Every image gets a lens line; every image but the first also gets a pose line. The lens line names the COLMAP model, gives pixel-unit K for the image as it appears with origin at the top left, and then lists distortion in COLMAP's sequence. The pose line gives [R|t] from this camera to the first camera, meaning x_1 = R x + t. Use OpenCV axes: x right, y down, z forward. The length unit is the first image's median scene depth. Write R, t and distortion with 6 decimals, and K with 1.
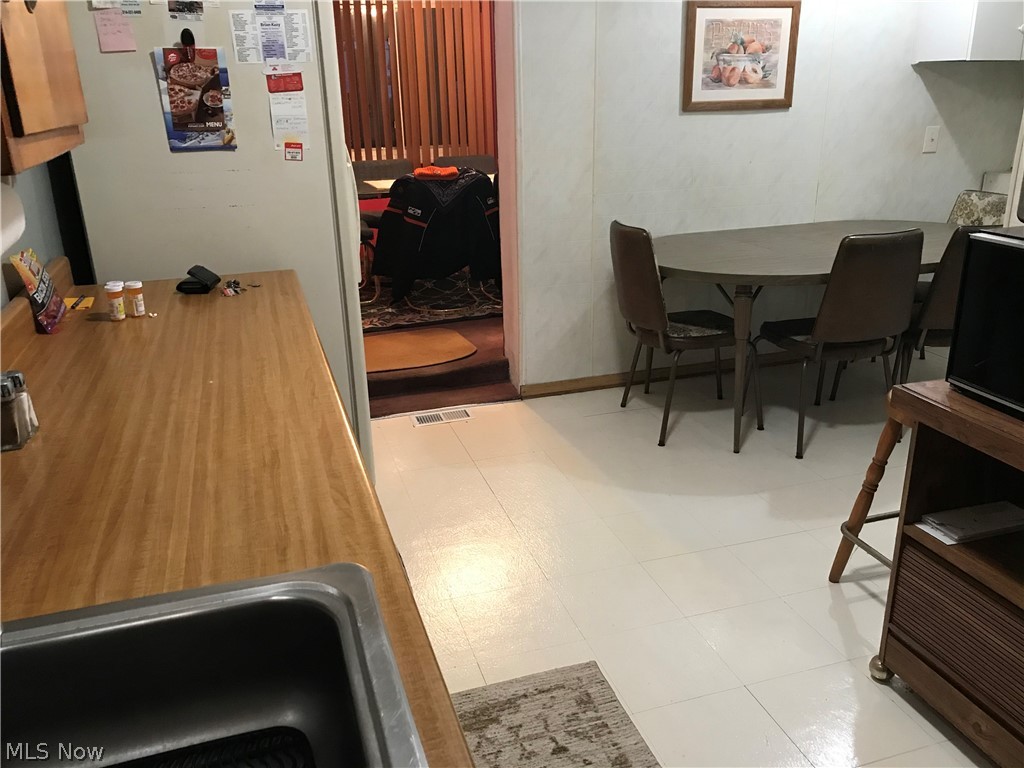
lens RADIAL K [[842.7, 0, 513.0], [0, 842.7, 384.6], [0, 0, 1]] dist [0.041504, -0.046555]
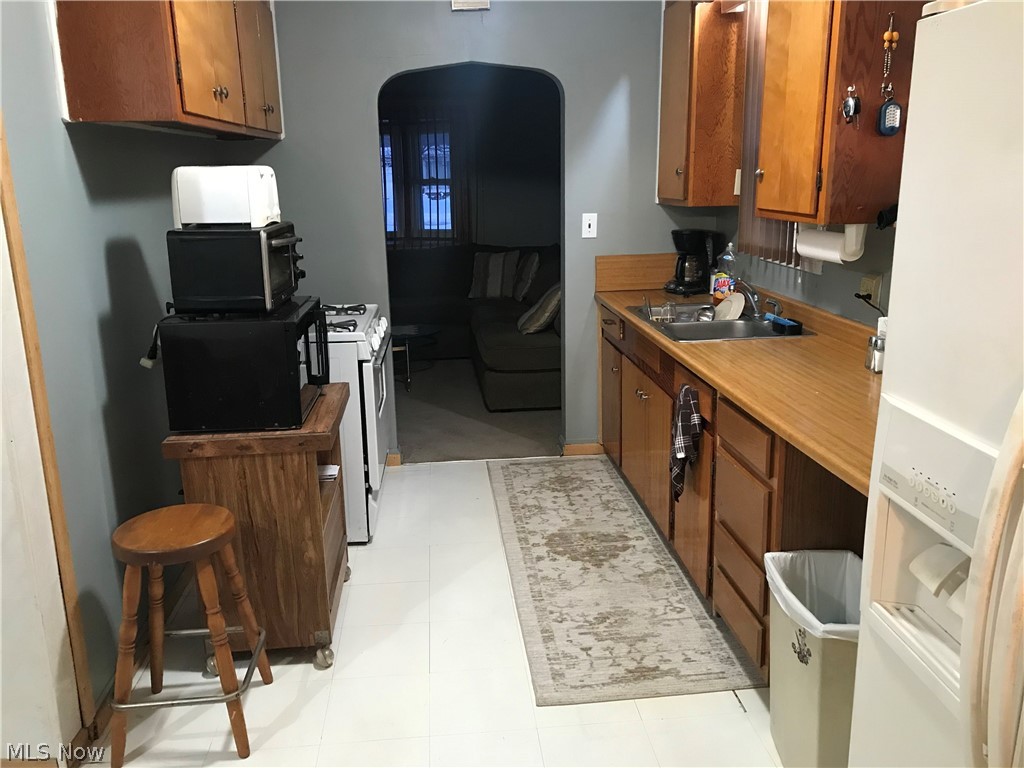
lens RADIAL K [[842.7, 0, 512.7], [0, 842.7, 381.1], [0, 0, 1]] dist [0.041504, -0.046555]
pose [[-0.979272, -0.009972, 0.202303, -0.108352], [0.103407, 0.834203, 0.541675, -0.734914], [-0.174164, 0.551367, -0.815881, 1.906367]]
